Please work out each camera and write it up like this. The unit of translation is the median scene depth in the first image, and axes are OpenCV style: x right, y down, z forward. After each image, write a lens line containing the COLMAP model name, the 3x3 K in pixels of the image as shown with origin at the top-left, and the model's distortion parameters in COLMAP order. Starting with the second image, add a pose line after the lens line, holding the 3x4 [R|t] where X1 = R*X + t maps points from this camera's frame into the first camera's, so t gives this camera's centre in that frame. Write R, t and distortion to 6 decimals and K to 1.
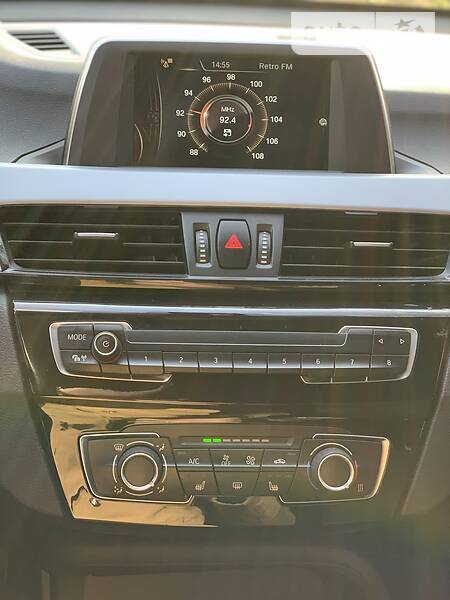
lens RADIAL K [[895.1, 0, 224.8], [0, 895.1, 300.9], [0, 0, 1]] dist [0.052251, 0.000000]
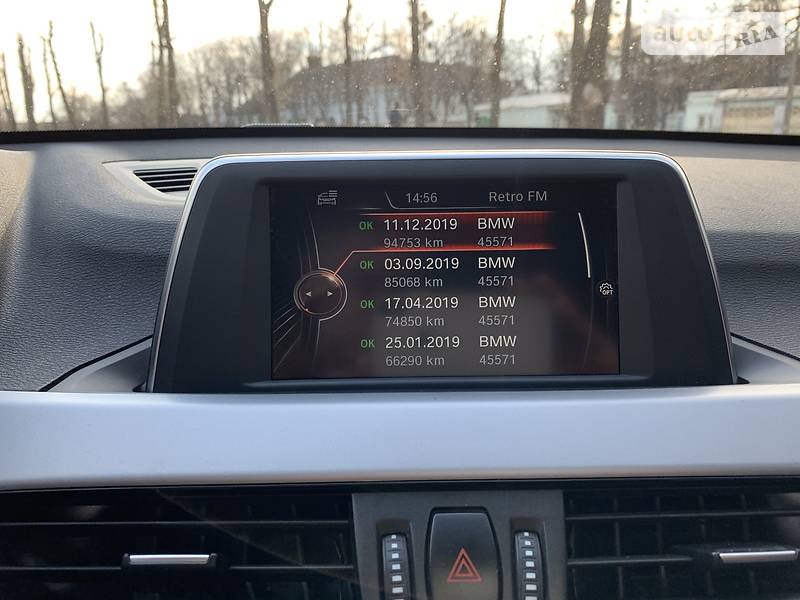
lens RADIAL K [[603.4, 0, 402.8], [0, 603.4, 298.8], [0, 0, 1]] dist [-0.038009, 0.001090]
pose [[0.998924, -0.035053, -0.030380, -0.006988], [0.031557, 0.993566, -0.108773, -0.162922], [0.033998, 0.107697, 0.993602, 0.647814]]
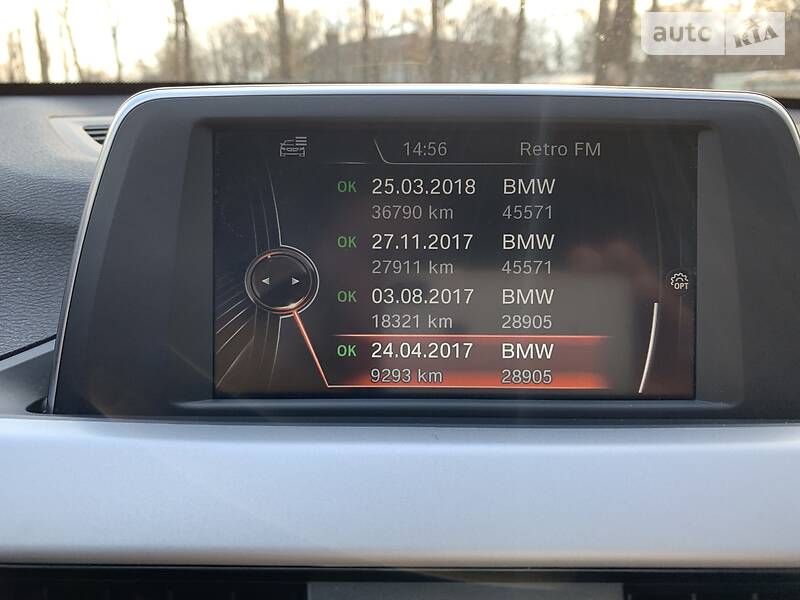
lens RADIAL K [[603.4, 0, 400.4], [0, 603.4, 304.6], [0, 0, 1]] dist [-0.038009, 0.001090]
pose [[0.998086, -0.015407, -0.059898, -0.000363], [0.011170, 0.997454, -0.070437, -0.178557], [0.060831, 0.069633, 0.995716, 0.755209]]
